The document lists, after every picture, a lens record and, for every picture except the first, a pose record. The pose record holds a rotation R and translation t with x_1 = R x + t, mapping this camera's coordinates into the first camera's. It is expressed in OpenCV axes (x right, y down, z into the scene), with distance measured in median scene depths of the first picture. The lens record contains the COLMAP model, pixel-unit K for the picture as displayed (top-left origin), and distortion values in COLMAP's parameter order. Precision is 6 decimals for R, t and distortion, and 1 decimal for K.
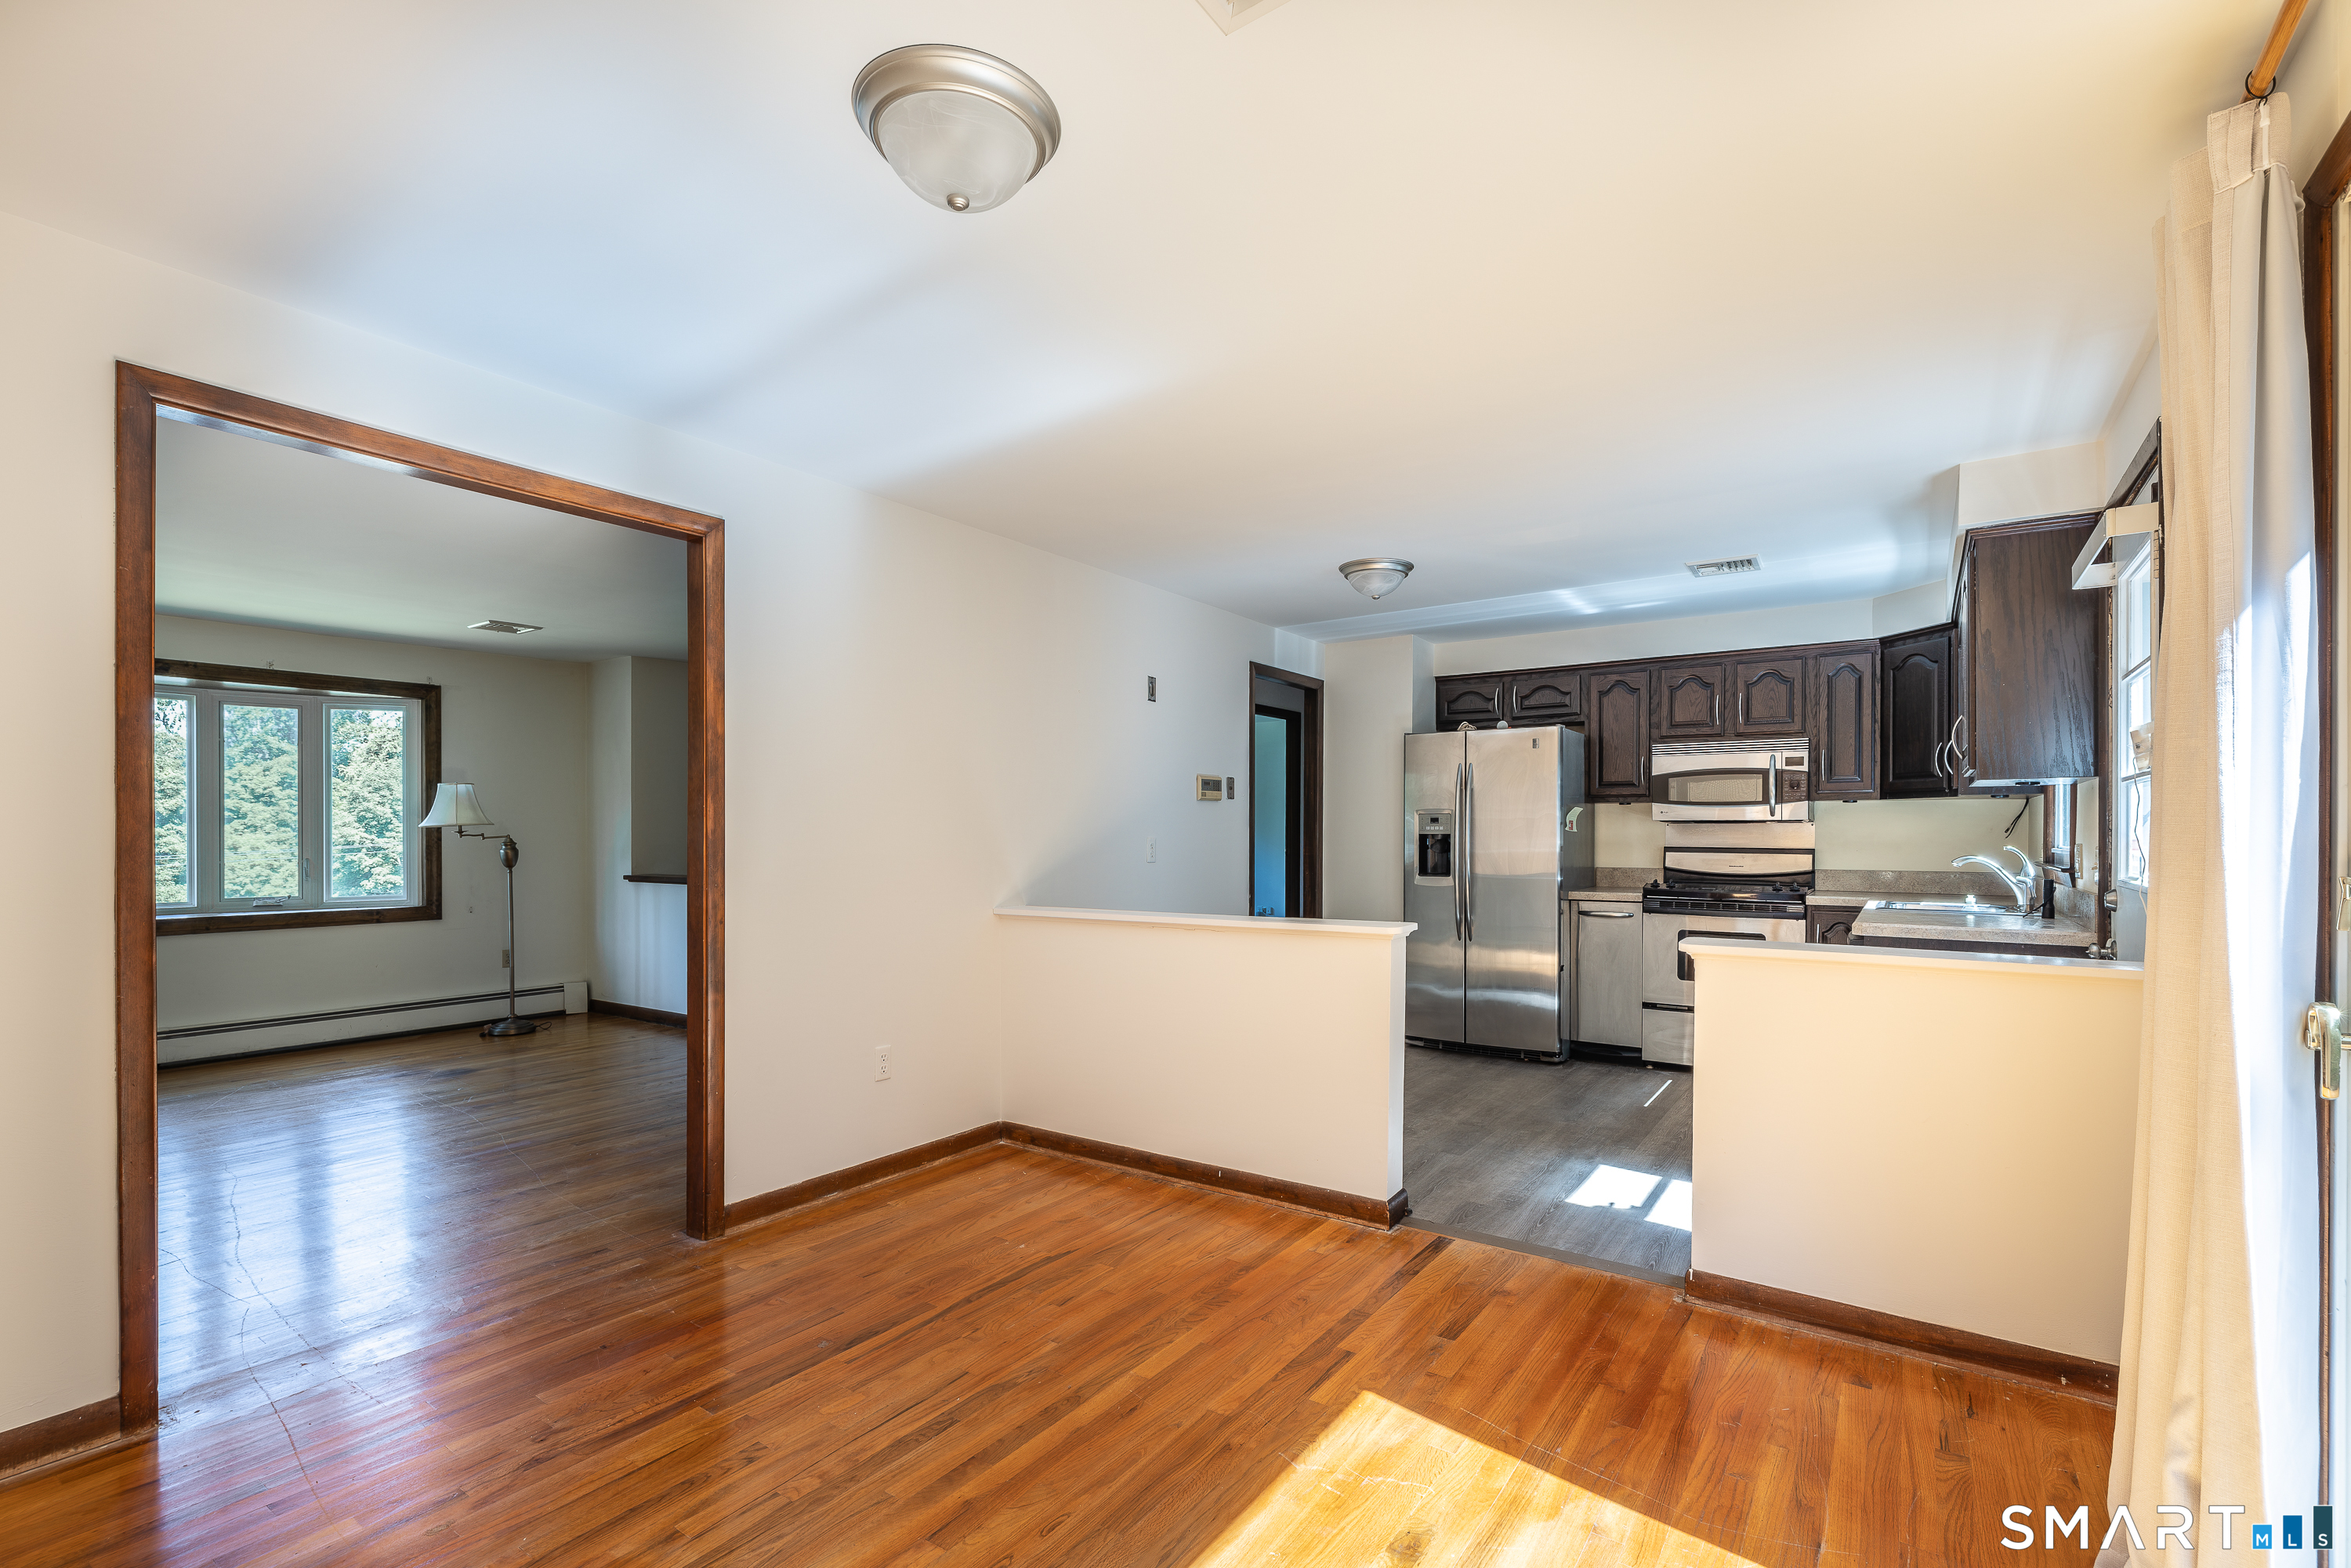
lens RADIAL K [[1006.9, 0, 1163.8], [0, 1006.9, 827.8], [0, 0, 1]] dist [0.000780, 0.000313]
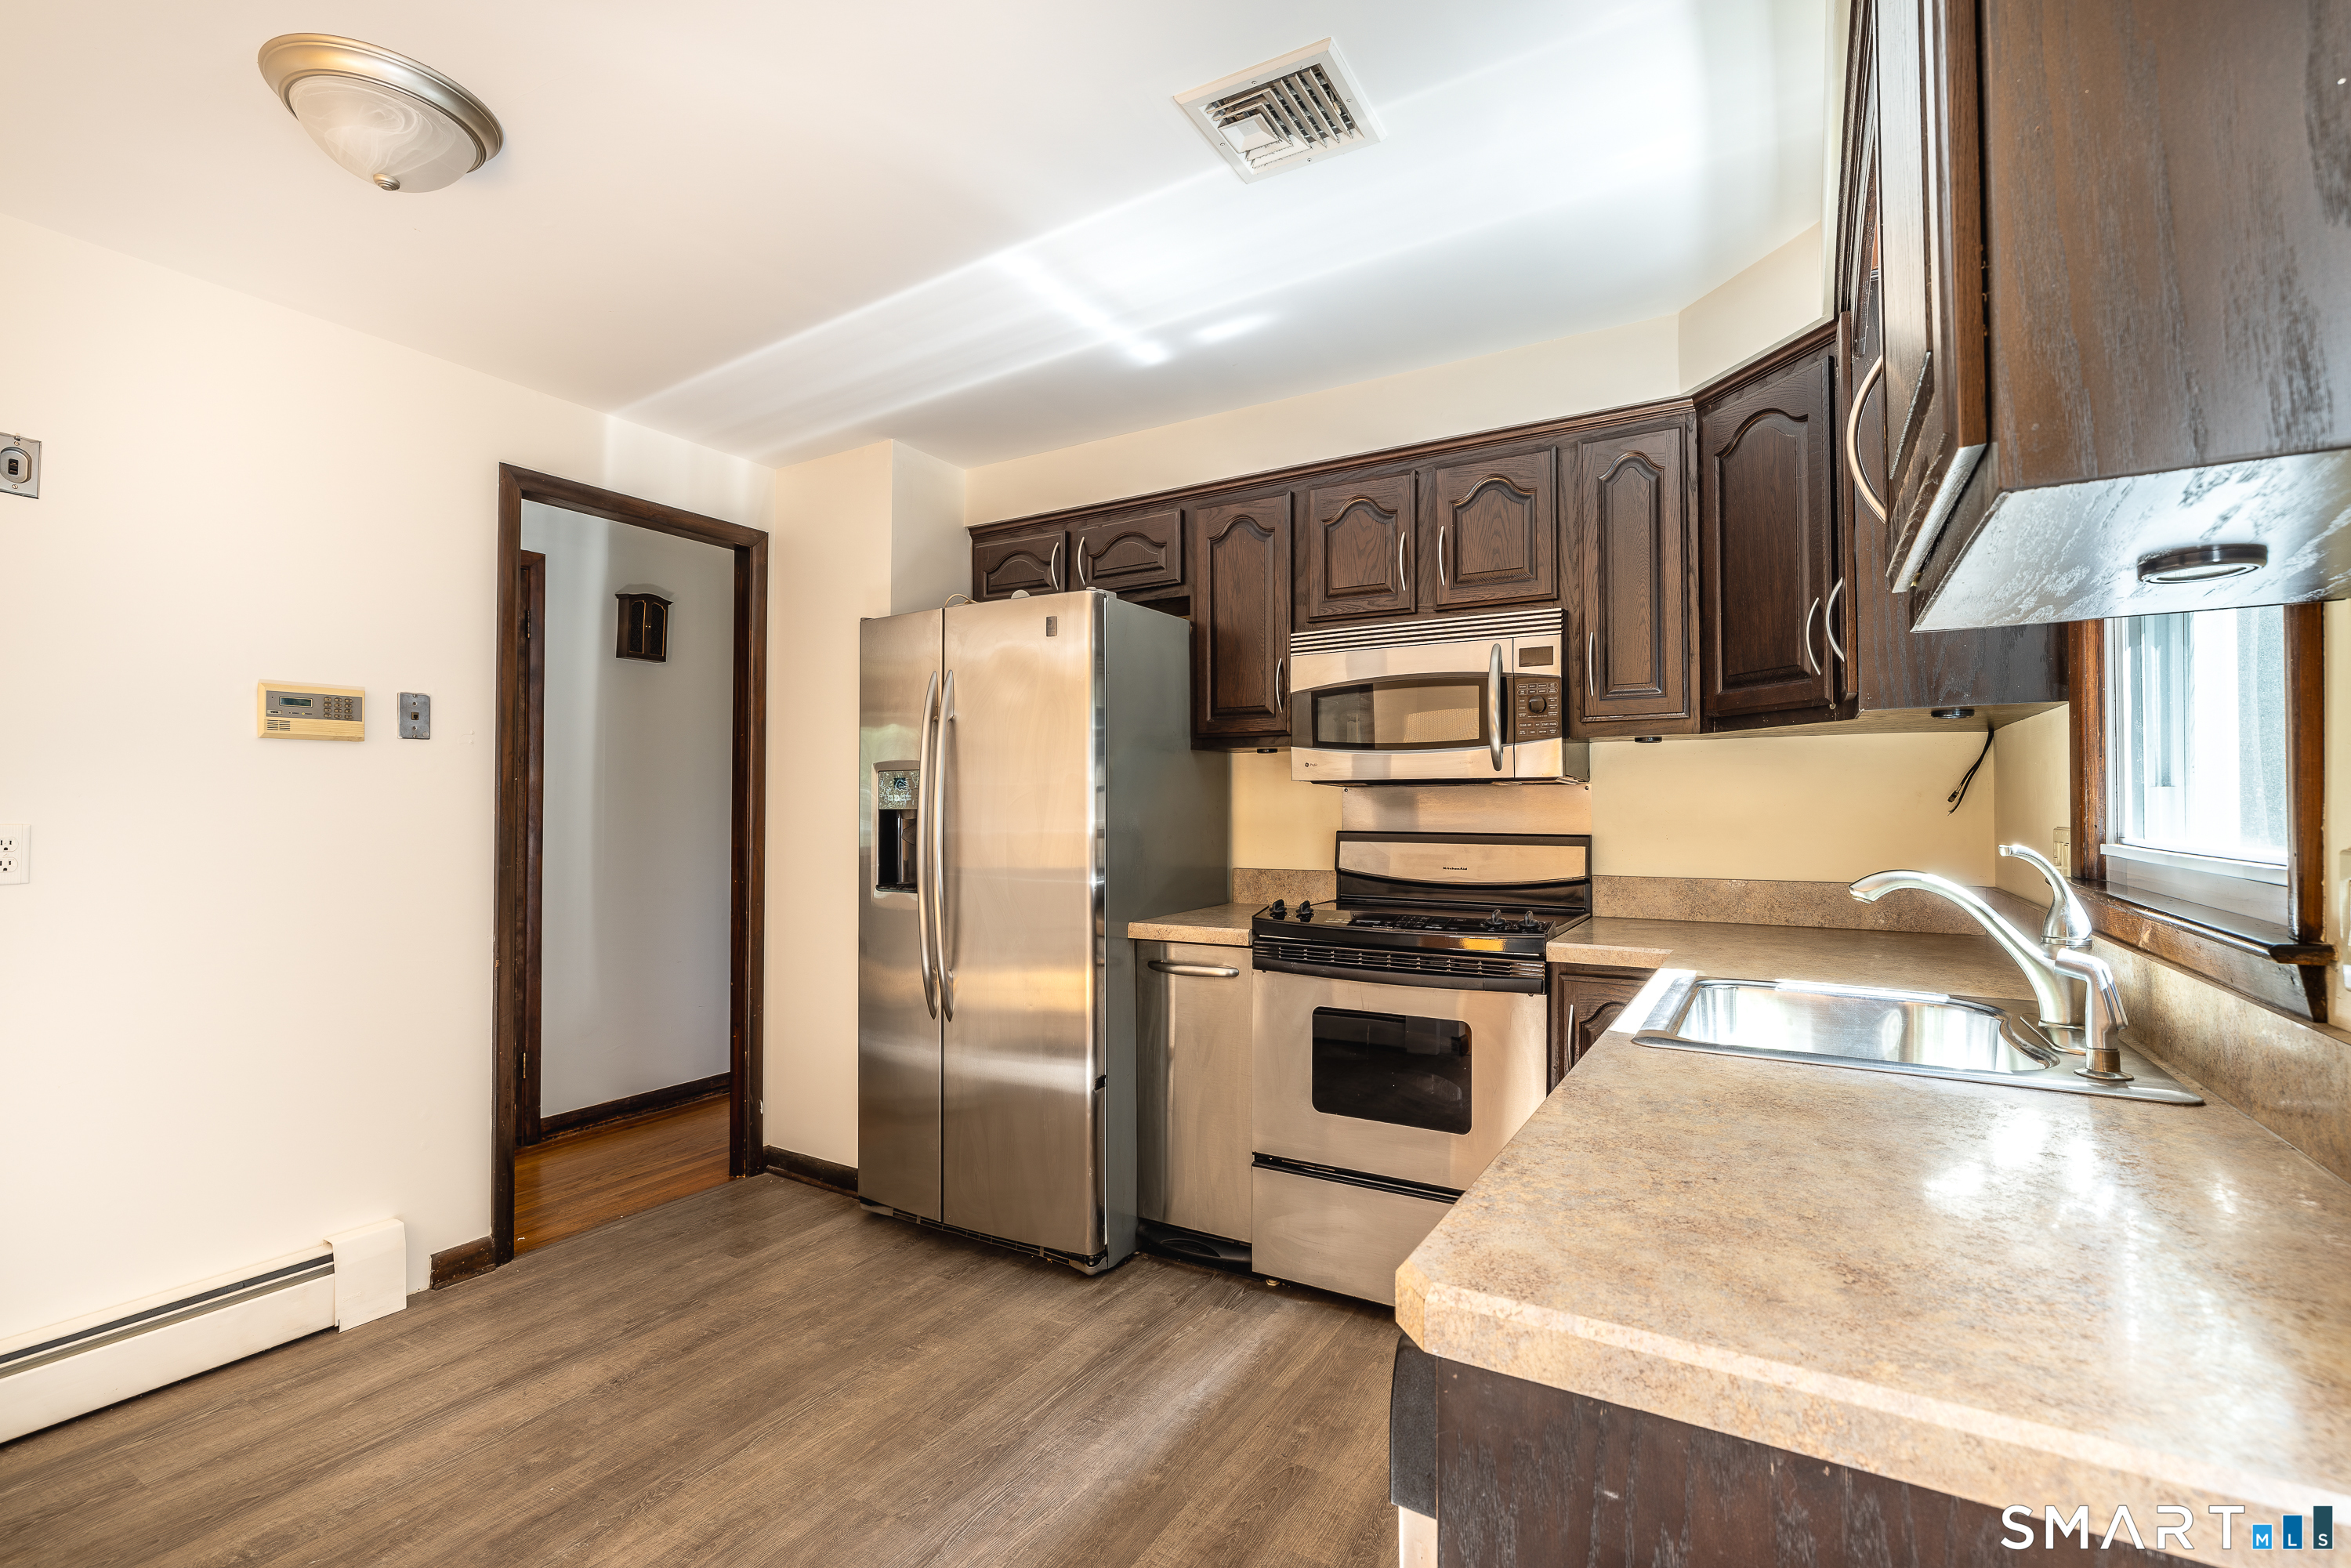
lens RADIAL K [[1037.4, 0, 1165.6], [0, 1037.4, 785.7], [0, 0, 1]] dist [-0.002428, 0.000011]
pose [[0.996105, -0.003266, 0.088112, 0.395605], [0.004509, 0.999893, -0.013920, 0.002087], [-0.088057, 0.014263, 0.996013, 0.508625]]
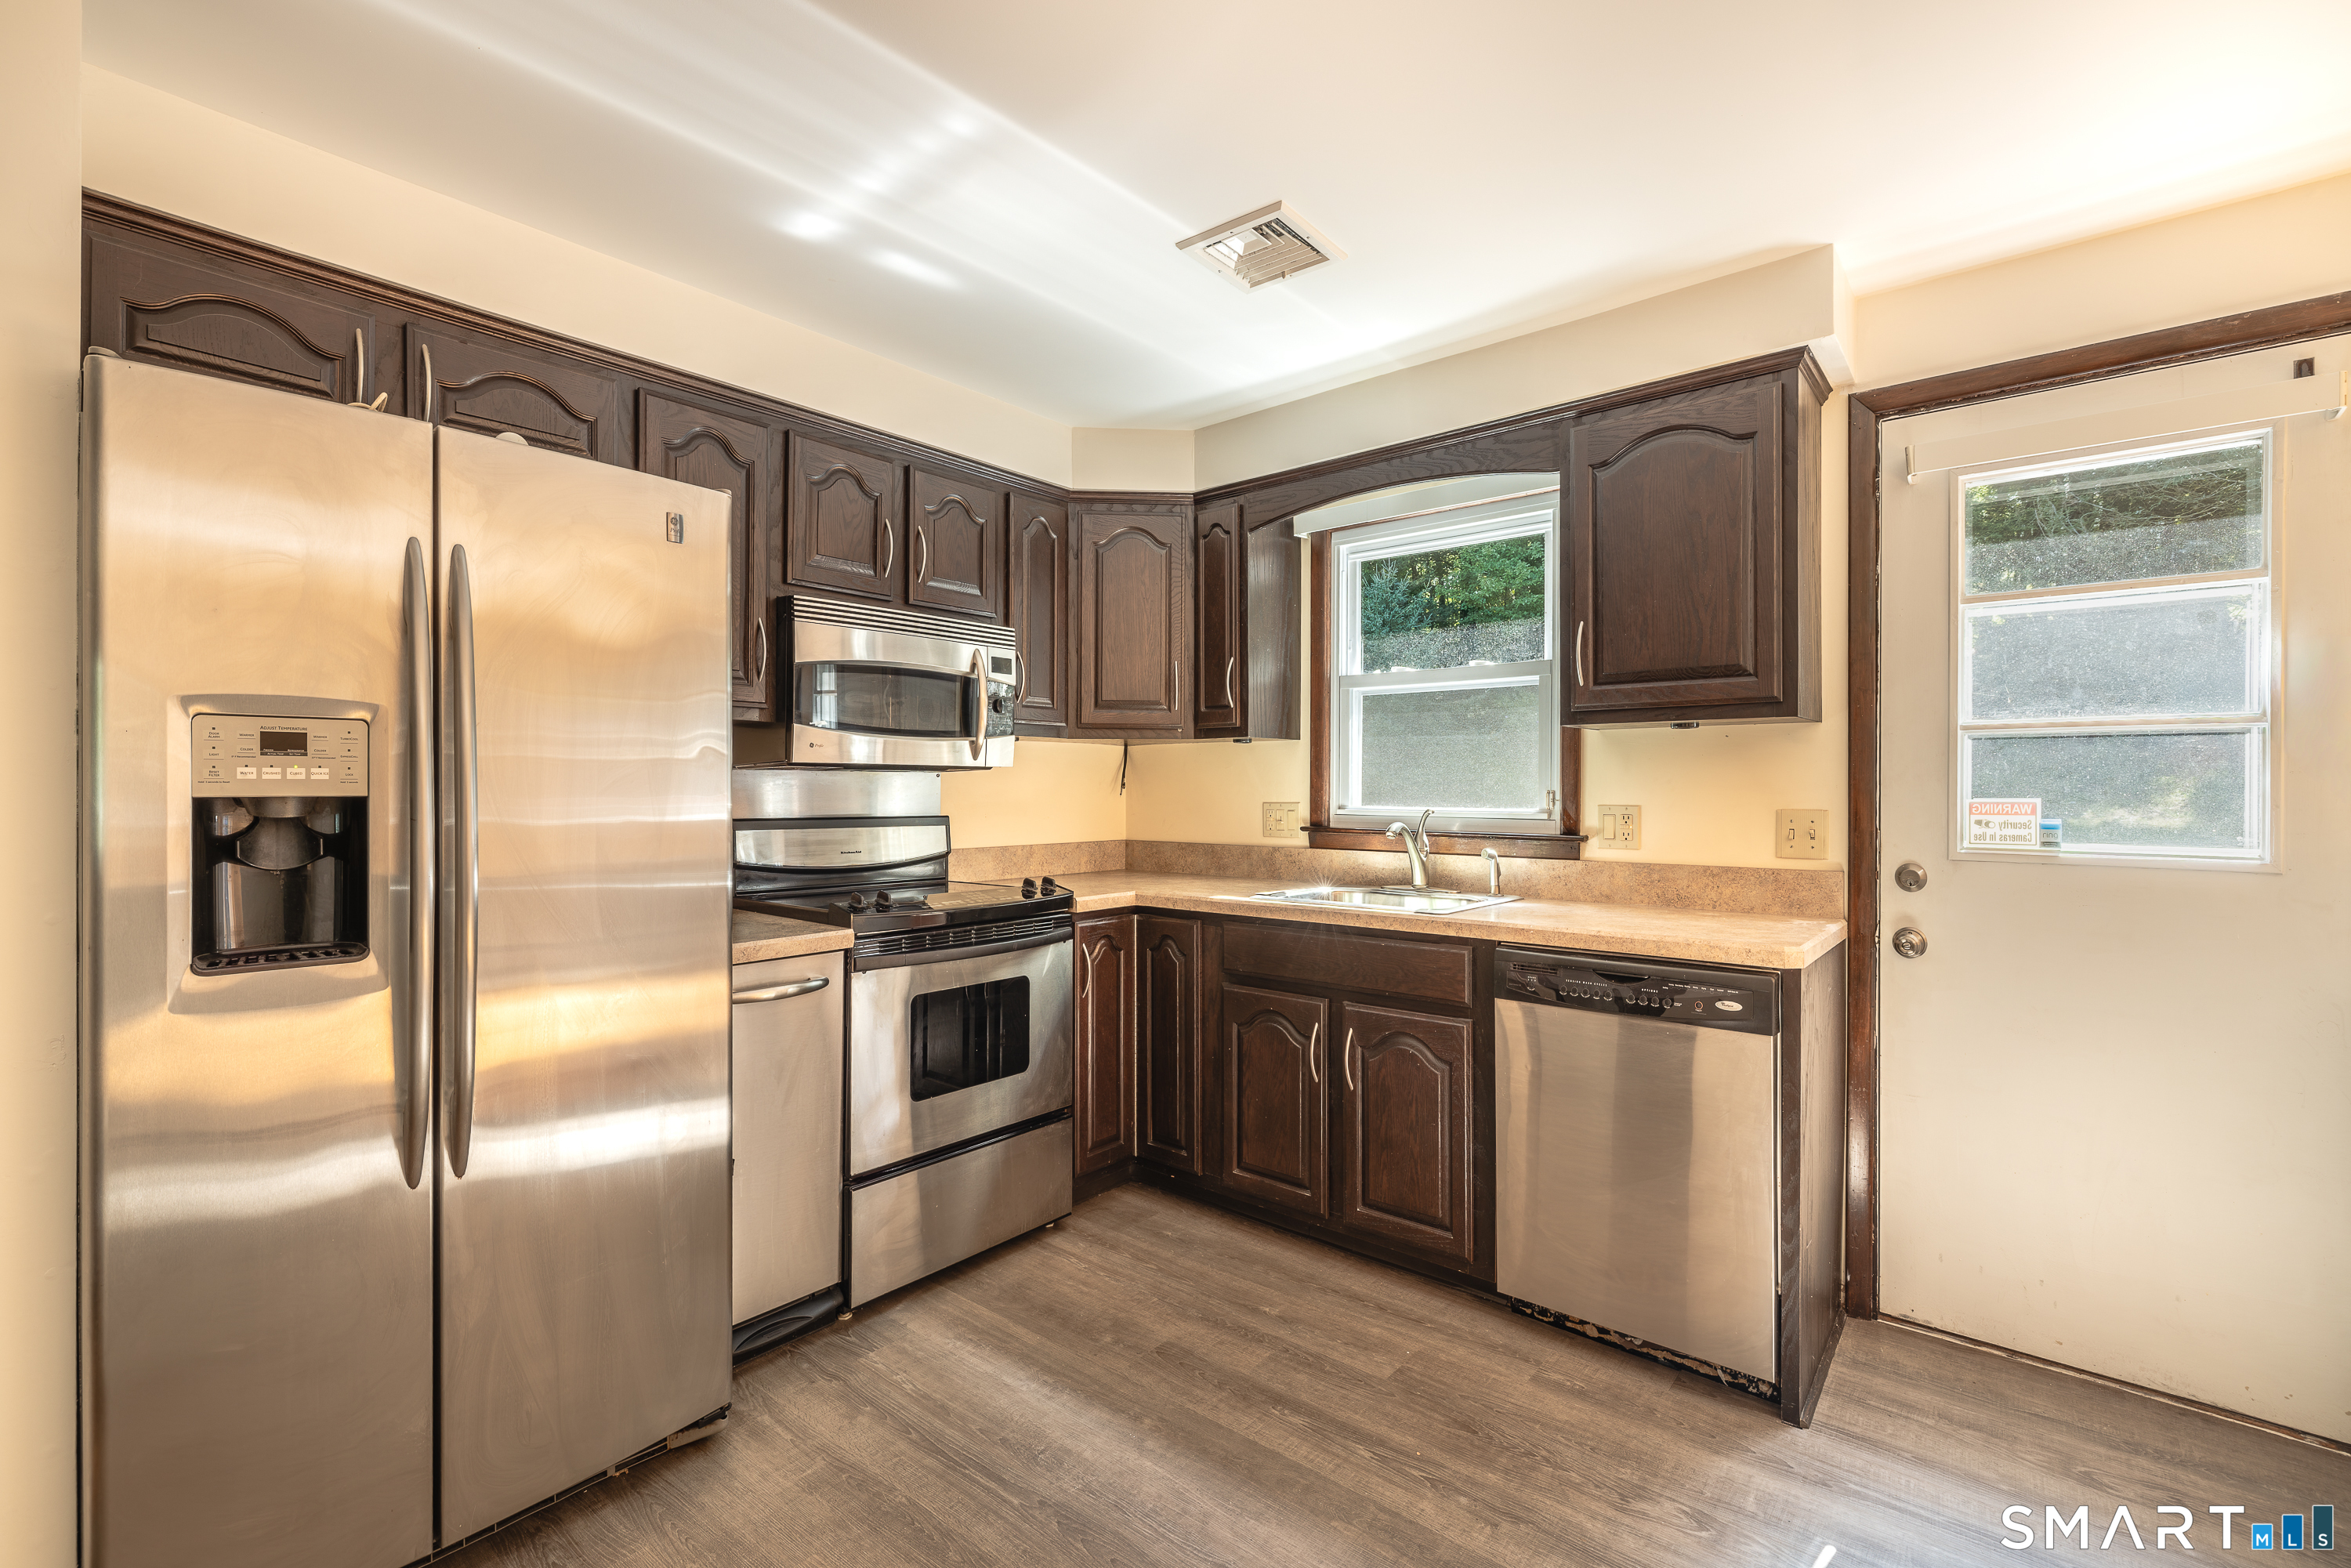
lens RADIAL K [[1071.8, 0, 1168.6], [0, 1071.8, 786.0], [0, 0, 1]] dist [-0.001691, 0.000096]
pose [[0.061813, -0.000471, 0.998088, 0.020277], [-0.008533, 0.999963, 0.001000, 0.001327], [-0.998051, -0.008579, 0.061807, 0.847015]]
